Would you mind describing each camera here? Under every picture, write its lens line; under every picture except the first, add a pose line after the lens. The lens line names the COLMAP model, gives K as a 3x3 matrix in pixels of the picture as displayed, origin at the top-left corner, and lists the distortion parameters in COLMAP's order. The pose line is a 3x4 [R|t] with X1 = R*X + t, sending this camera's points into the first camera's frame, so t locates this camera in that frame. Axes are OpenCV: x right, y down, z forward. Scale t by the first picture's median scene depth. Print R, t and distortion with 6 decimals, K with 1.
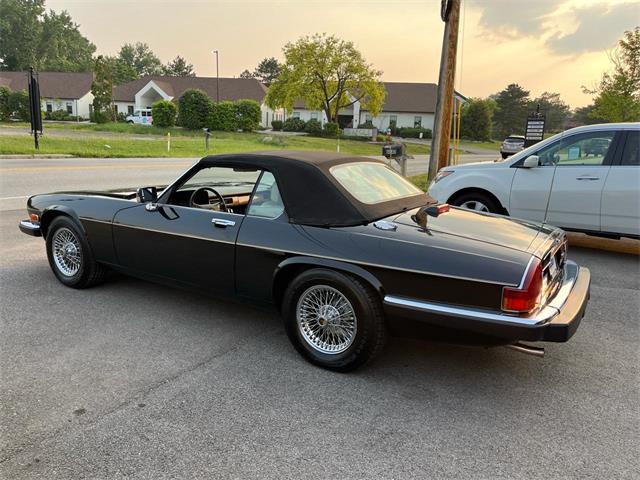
lens RADIAL K [[490.8, 0, 321.5], [0, 490.8, 238.1], [0, 0, 1]] dist [0.078515, -0.110155]
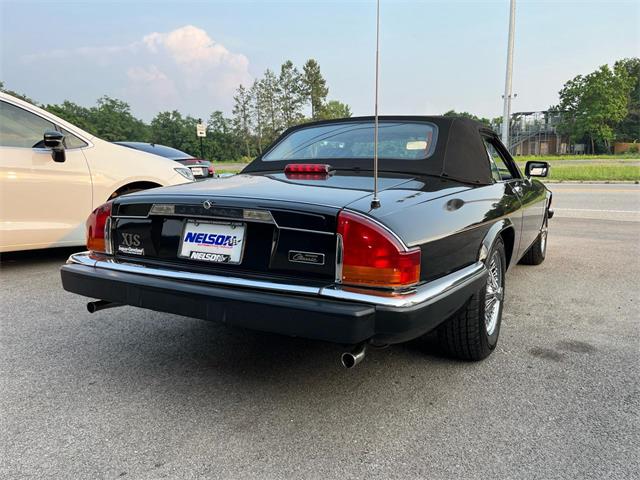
lens RADIAL K [[490.8, 0, 324.2], [0, 490.8, 241.5], [0, 0, 1]] dist [0.064439, -0.079809]
pose [[0.043334, 0.112992, -0.992650, 0.090350], [-0.193393, 0.975739, 0.102625, -0.003192], [0.980164, 0.187524, 0.064134, 0.091526]]
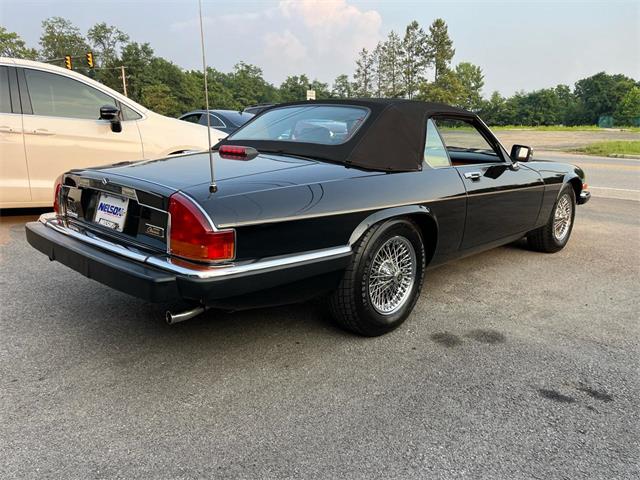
lens RADIAL K [[489.9, 0, 320.0], [0, 489.9, 240.0], [0, 0, 1]] dist [0.067829, -0.104050]
pose [[-0.211656, 0.171812, -0.962124, 0.094386], [-0.219852, 0.950827, 0.218160, -0.011803], [0.952295, 0.257700, -0.163475, 0.120021]]
